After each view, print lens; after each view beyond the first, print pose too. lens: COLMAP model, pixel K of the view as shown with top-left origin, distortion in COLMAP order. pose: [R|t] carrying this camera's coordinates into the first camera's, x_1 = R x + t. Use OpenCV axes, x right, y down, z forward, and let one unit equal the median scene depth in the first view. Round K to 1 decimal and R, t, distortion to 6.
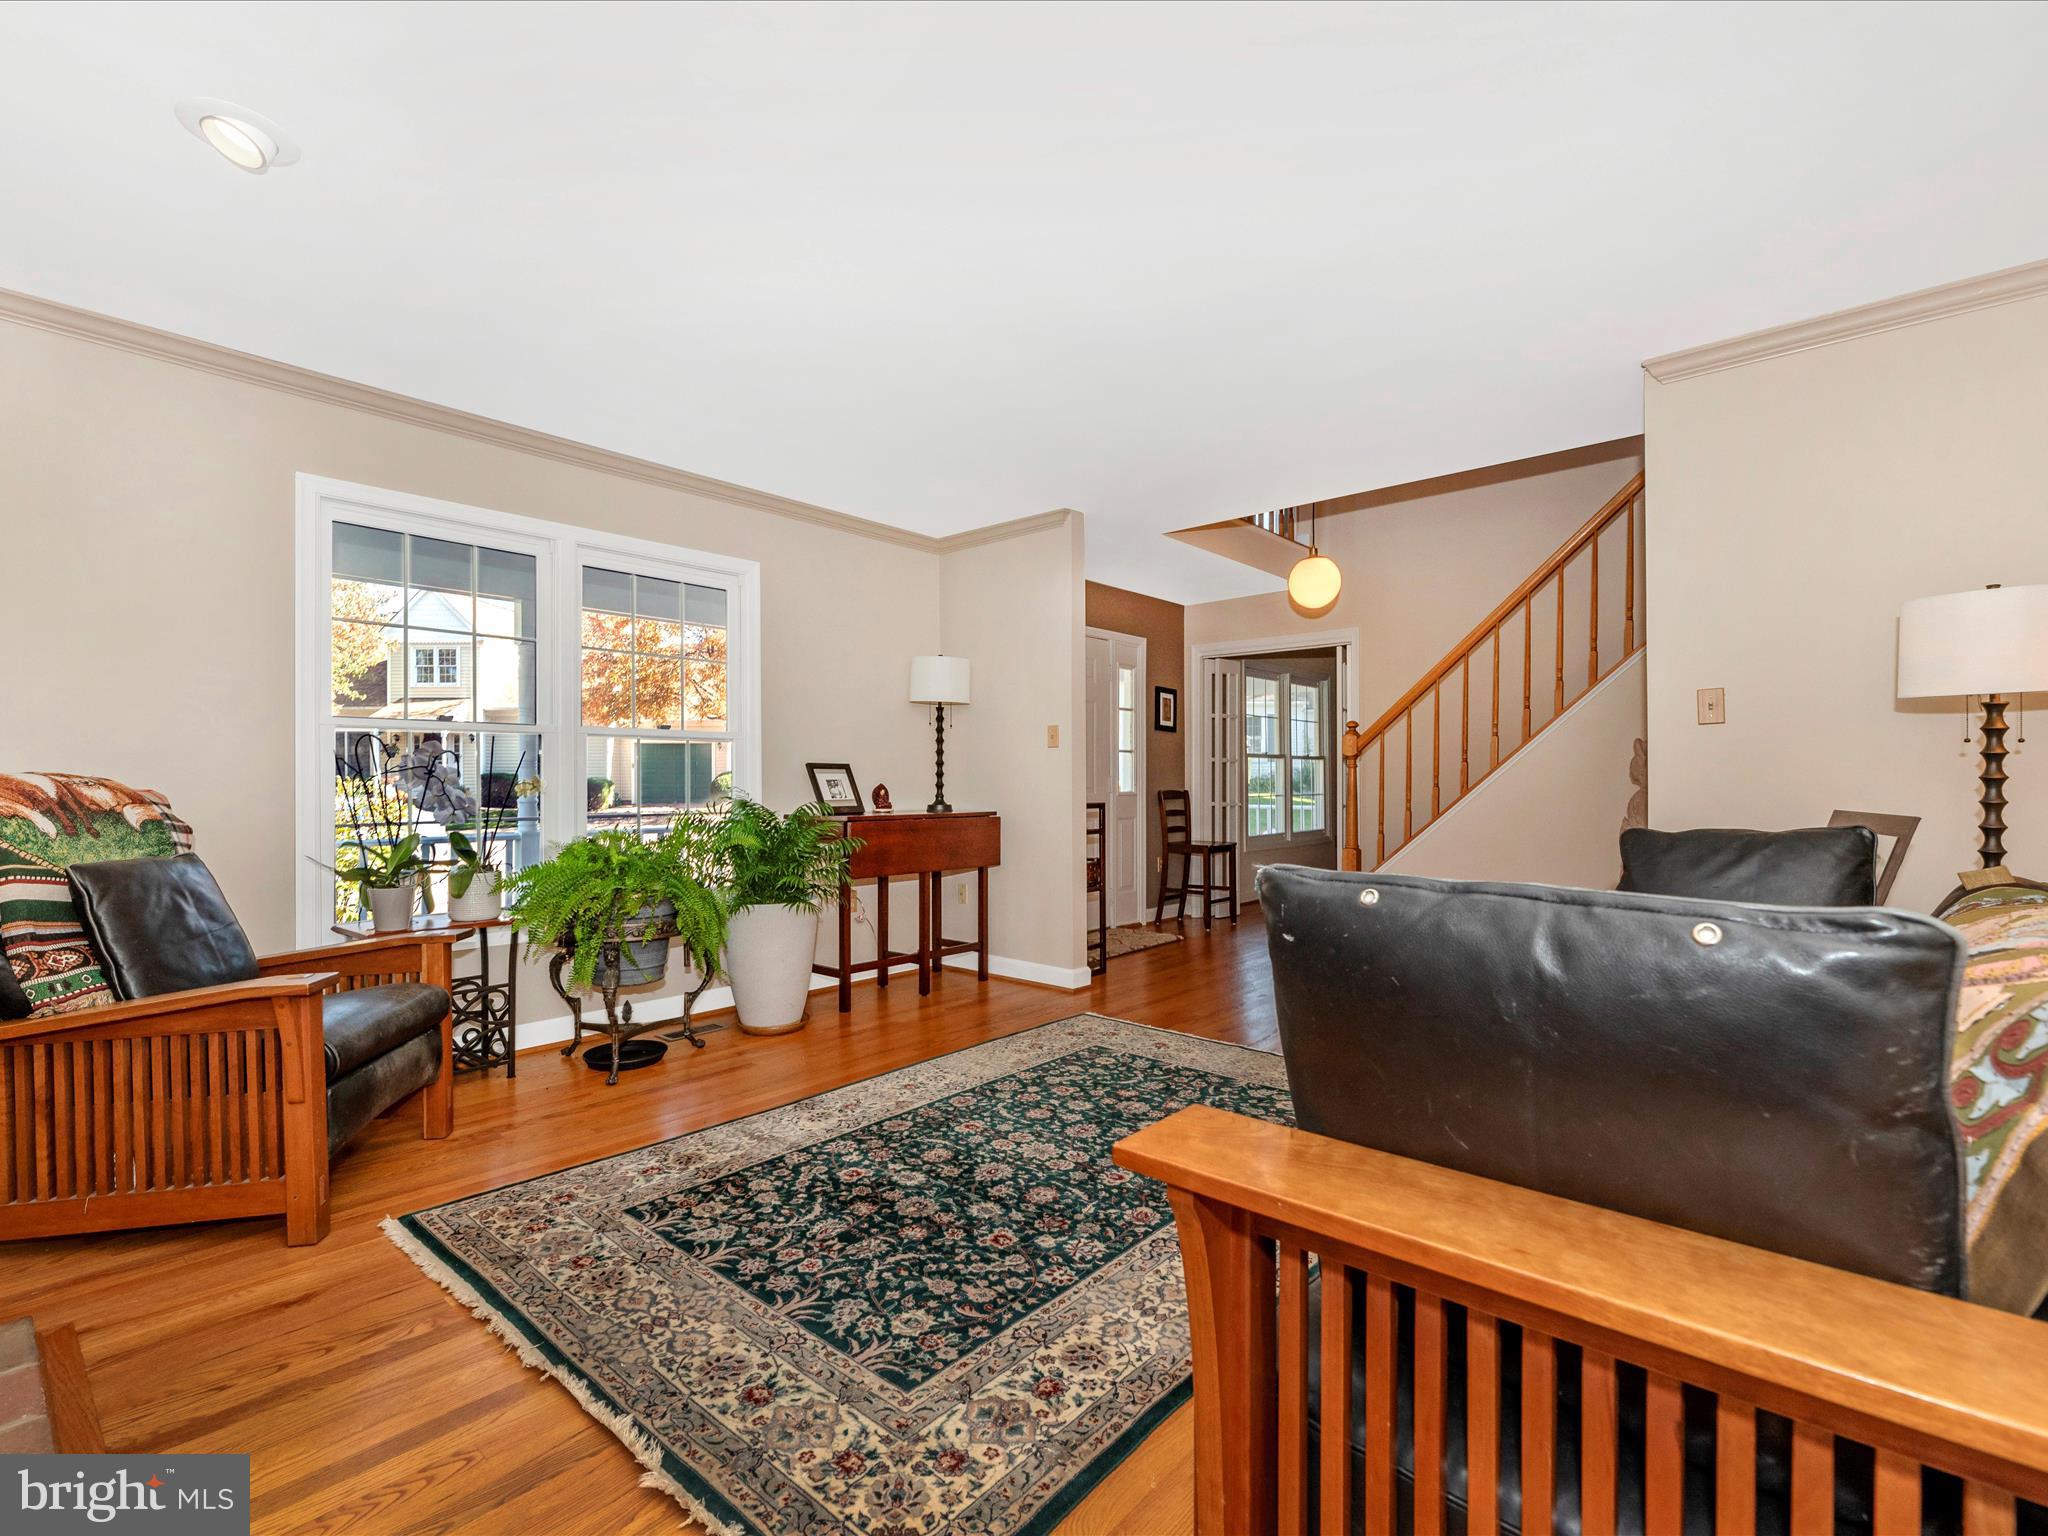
lens RADIAL K [[942.5, 0, 1028.6], [0, 942.5, 795.3], [0, 0, 1]] dist [-0.000066, -0.000105]
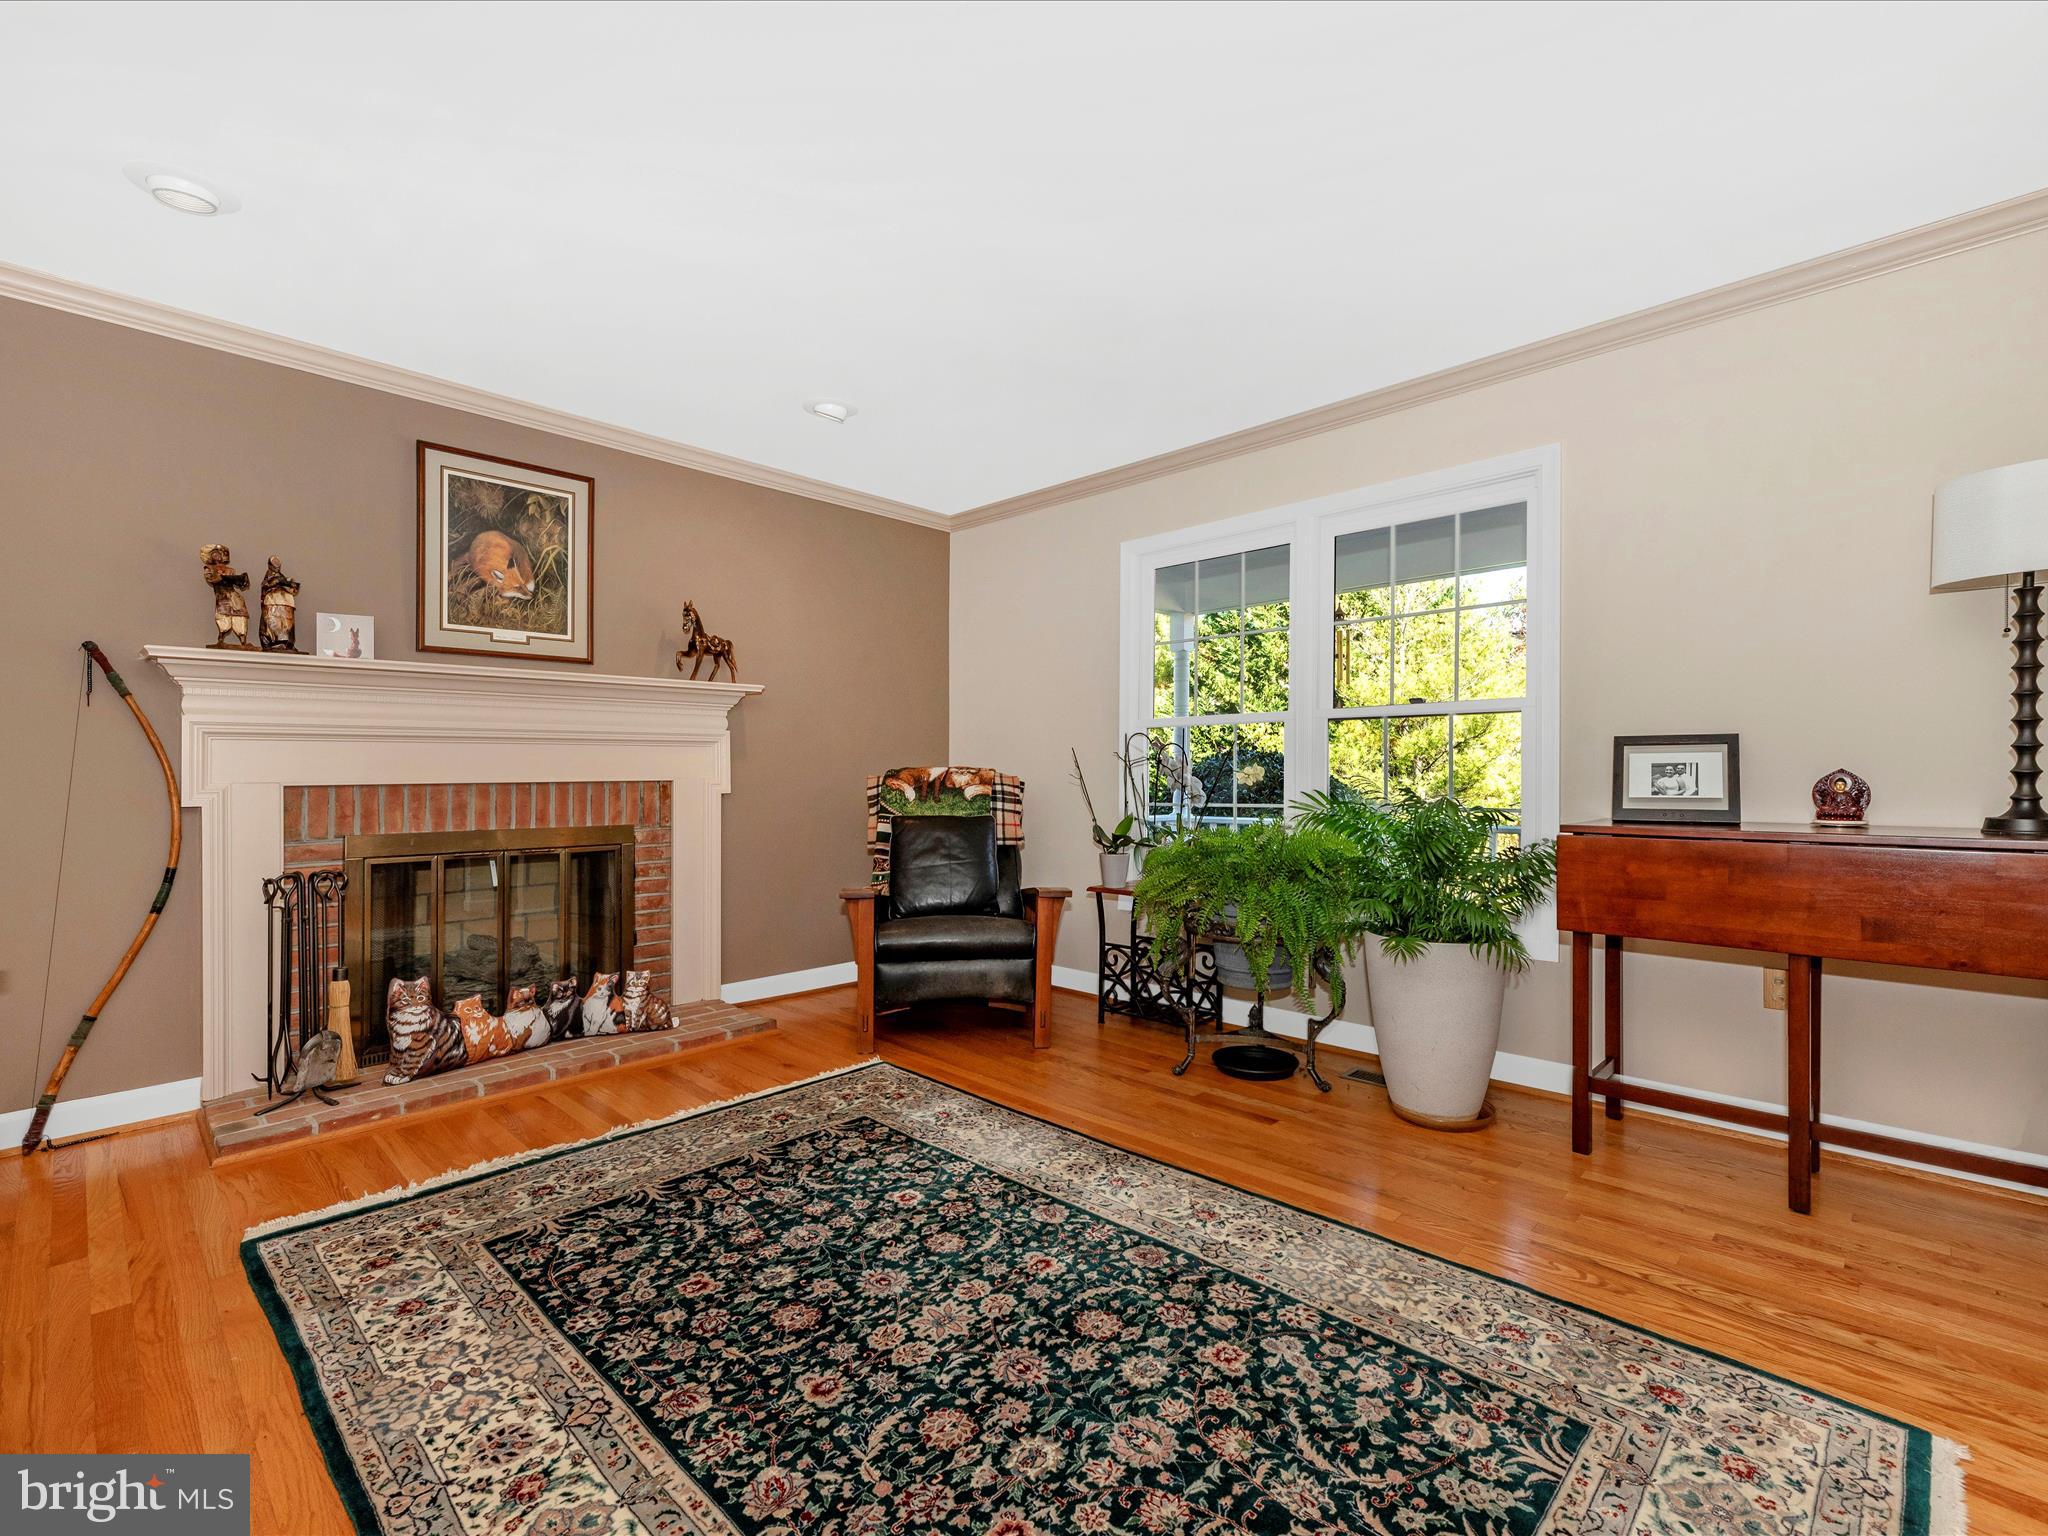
lens RADIAL K [[931.9, 0, 1034.5], [0, 931.9, 772.1], [0, 0, 1]] dist [0.004673, 0.000458]
pose [[-0.053139, 0.002204, -0.998585, 0.660500], [-0.007467, 0.999969, 0.002604, -0.016574], [0.998559, 0.007594, -0.053121, 1.076177]]
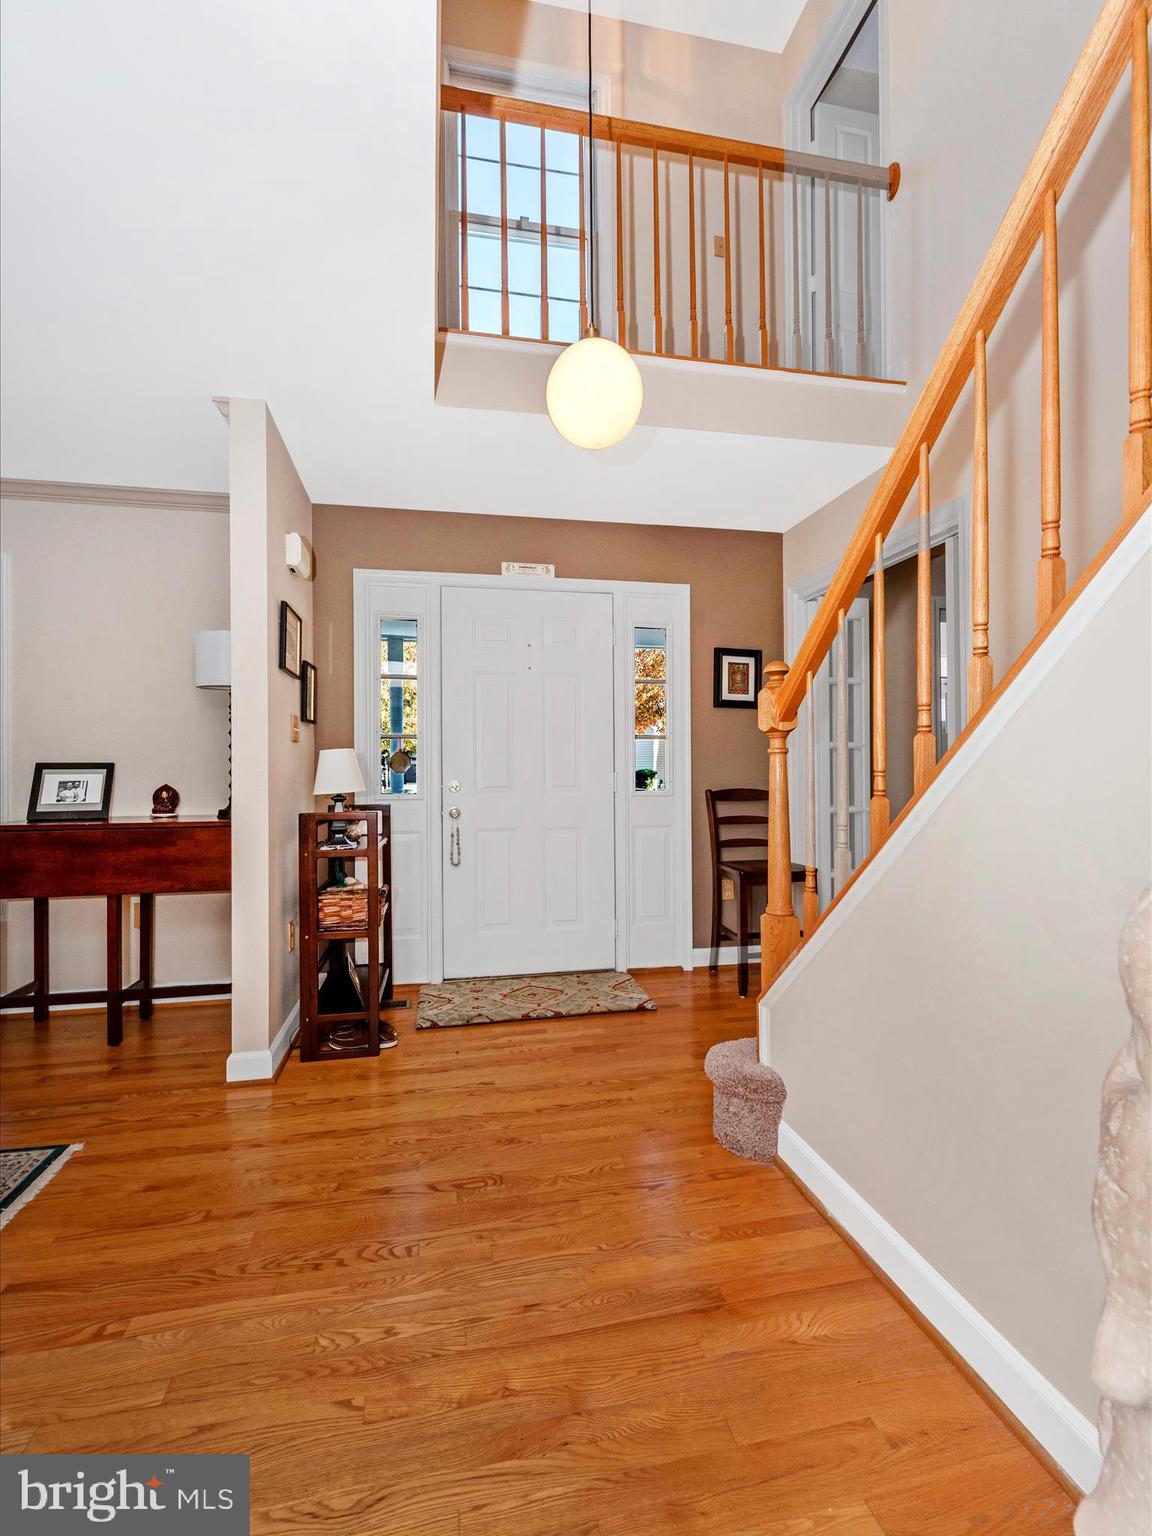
lens RADIAL K [[698.9, 0, 576.0], [0, 698.9, 768.0], [0, 0, 1]] dist [0.004673, 0.000458]
pose [[0.789856, 0.003610, -0.613282, 0.994541], [-0.005464, 0.999984, -0.001150, -0.052411], [0.613268, 0.004259, 0.789864, 1.292035]]
